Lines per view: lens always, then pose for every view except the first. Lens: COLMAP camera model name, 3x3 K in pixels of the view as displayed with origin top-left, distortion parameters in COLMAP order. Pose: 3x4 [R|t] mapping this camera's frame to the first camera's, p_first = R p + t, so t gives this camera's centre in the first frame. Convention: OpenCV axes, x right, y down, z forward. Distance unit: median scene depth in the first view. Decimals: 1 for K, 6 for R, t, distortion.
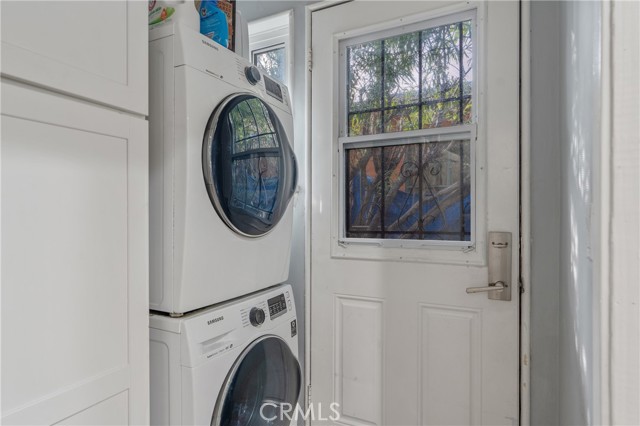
lens RADIAL K [[373.6, 0, 318.4], [0, 373.6, 213.2], [0, 0, 1]] dist [0.000465, -0.000016]
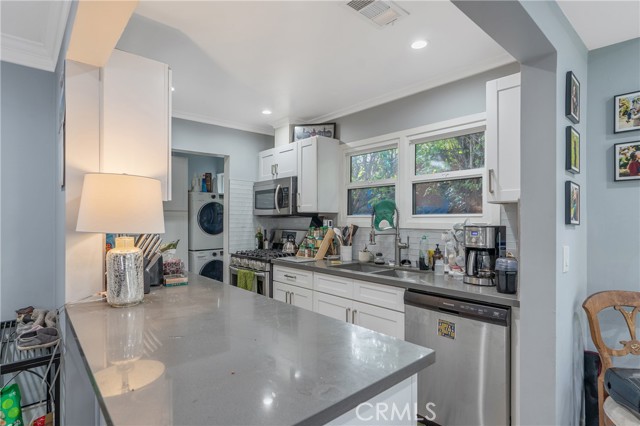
lens RADIAL K [[335.0, 0, 317.9], [0, 335.0, 216.3], [0, 0, 1]] dist [0.002004, 0.000441]
pose [[0.929721, -0.003231, -0.368249, 2.430668], [0.001890, 0.999990, -0.004000, -0.141411], [0.368259, 0.003023, 0.929718, -2.192388]]
